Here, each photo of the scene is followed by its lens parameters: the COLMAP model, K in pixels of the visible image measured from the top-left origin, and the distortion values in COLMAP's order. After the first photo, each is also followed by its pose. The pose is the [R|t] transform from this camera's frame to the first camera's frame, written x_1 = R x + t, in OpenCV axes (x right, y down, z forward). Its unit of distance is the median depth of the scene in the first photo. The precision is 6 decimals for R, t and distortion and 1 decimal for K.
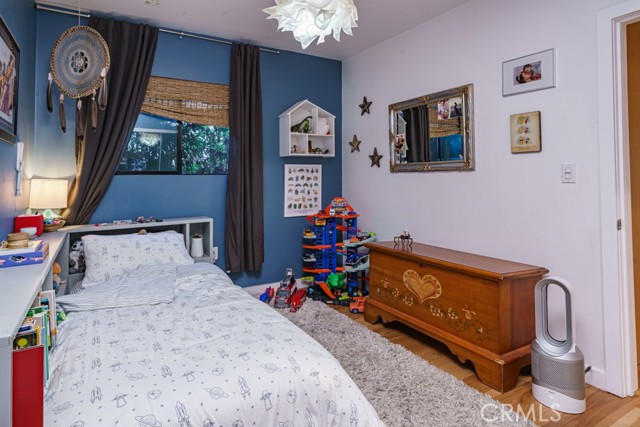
lens RADIAL K [[354.6, 0, 278.5], [0, 354.6, 164.9], [0, 0, 1]] dist [0.001295, 0.000409]
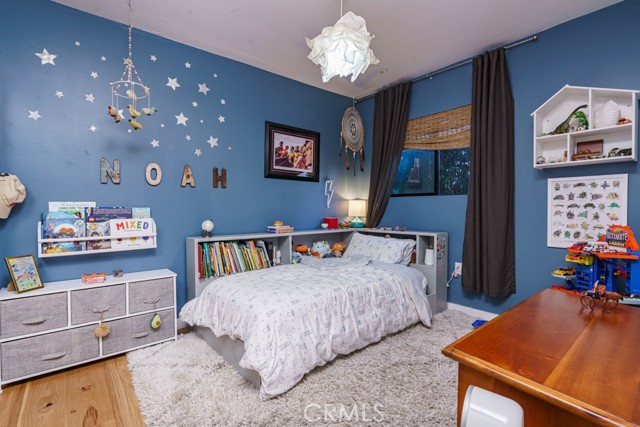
lens RADIAL K [[300.0, 0, 316.6], [0, 300.0, 211.2], [0, 0, 1]] dist [-0.001458, 0.006487]
pose [[0.205546, 0.020426, -0.978434, 0.620389], [0.029696, 0.999192, 0.027097, 0.040372], [0.978197, -0.034625, 0.204773, 0.409283]]
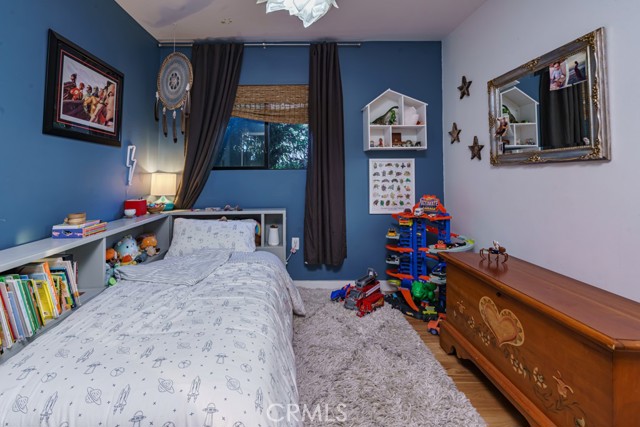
lens RADIAL K [[302.9, 0, 286.7], [0, 302.9, 161.1], [0, 0, 1]] dist [-0.002612, 0.000573]
pose [[0.877586, -0.017699, -0.479092, 0.239643], [0.014370, 0.999840, -0.010615, 0.010951], [0.479203, 0.002431, 0.877701, 0.190156]]
